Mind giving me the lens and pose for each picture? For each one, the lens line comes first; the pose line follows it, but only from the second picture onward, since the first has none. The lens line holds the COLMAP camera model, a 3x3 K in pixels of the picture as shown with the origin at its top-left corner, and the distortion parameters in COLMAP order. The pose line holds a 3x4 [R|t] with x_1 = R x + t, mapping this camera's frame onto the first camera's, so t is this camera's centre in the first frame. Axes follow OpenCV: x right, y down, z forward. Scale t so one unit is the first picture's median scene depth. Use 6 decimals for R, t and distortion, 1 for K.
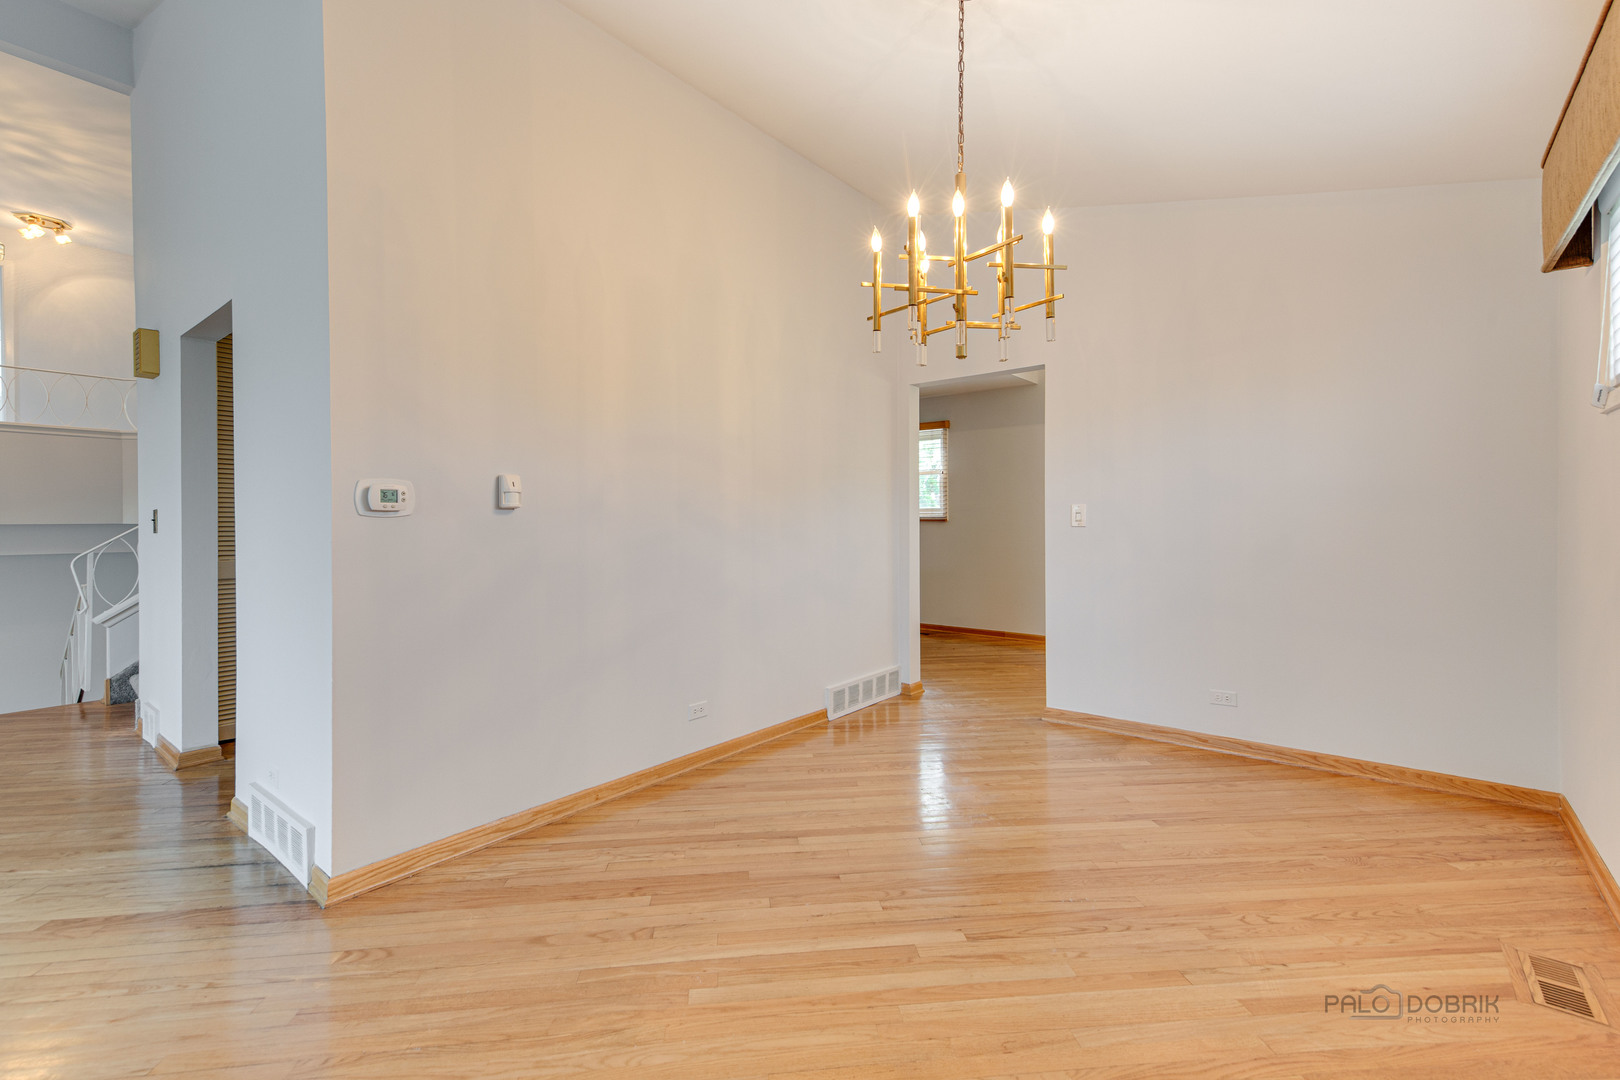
lens RADIAL K [[722.4, 0, 821.2], [0, 722.4, 526.5], [0, 0, 1]] dist [0.017864, -0.000825]
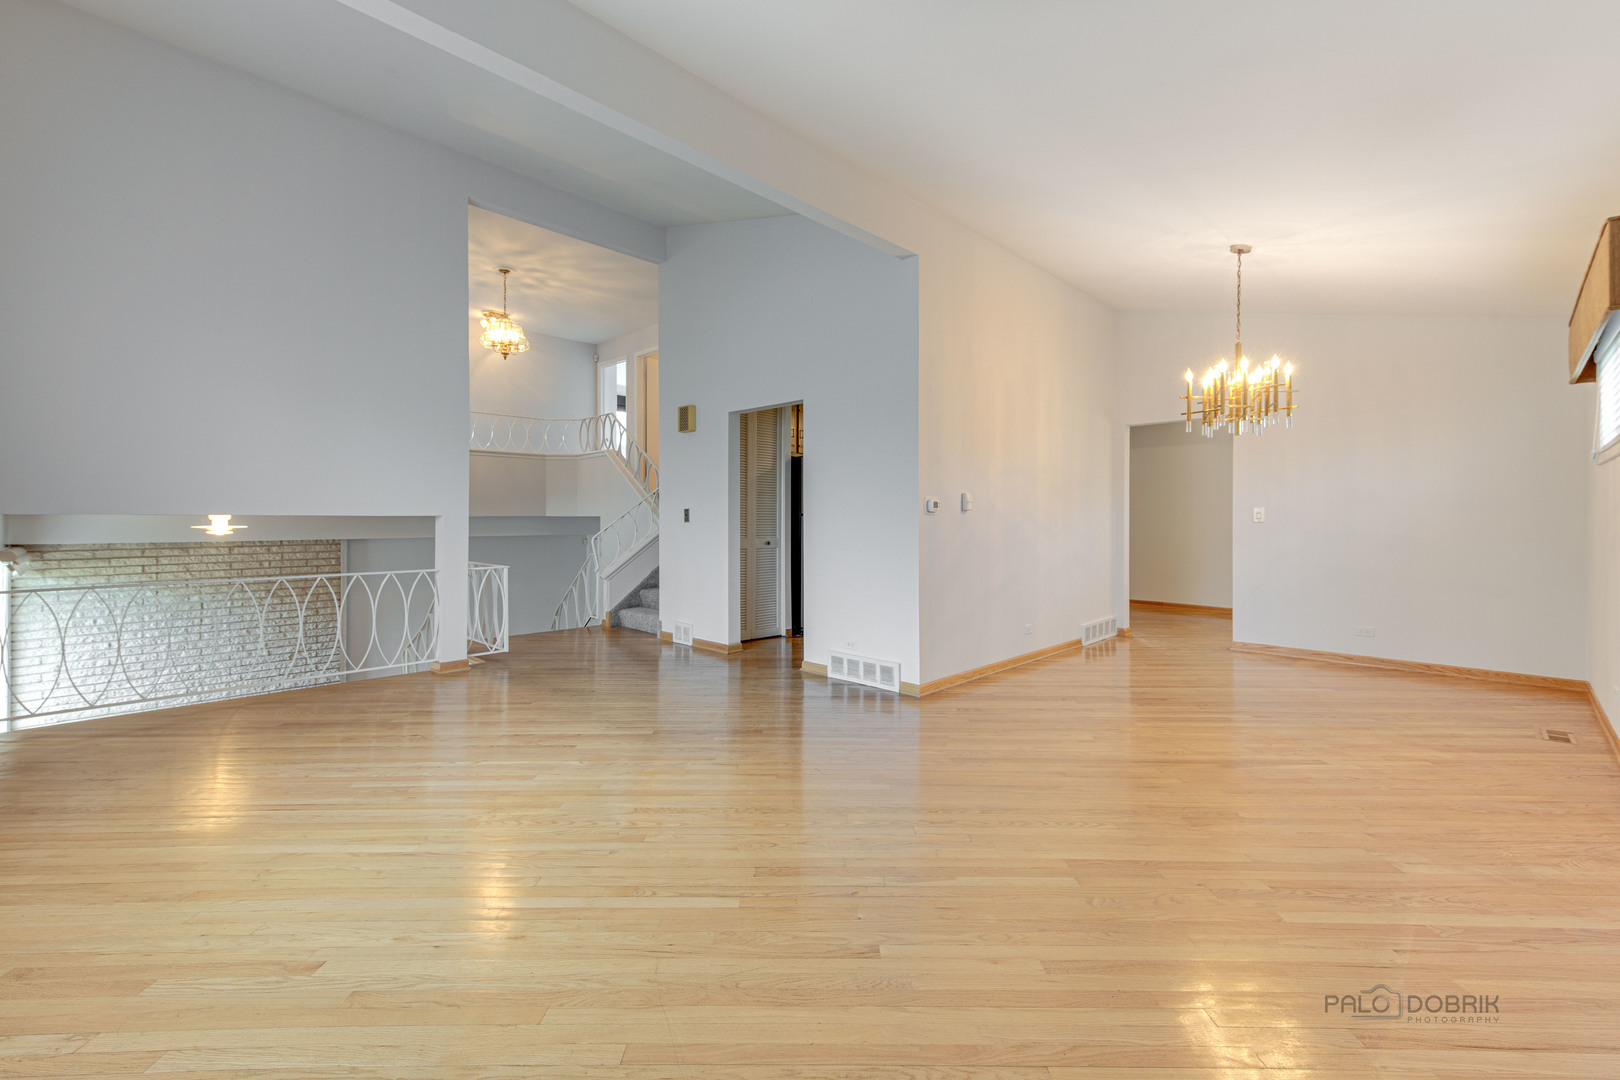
lens RADIAL K [[672.9, 0, 830.1], [0, 672.9, 519.8], [0, 0, 1]] dist [0.010365, -0.001774]
pose [[0.993744, 0.006504, -0.111496, -0.489572], [-0.006612, 0.999978, -0.000598, 0.002539], [0.111490, 0.001332, 0.993765, -0.660843]]
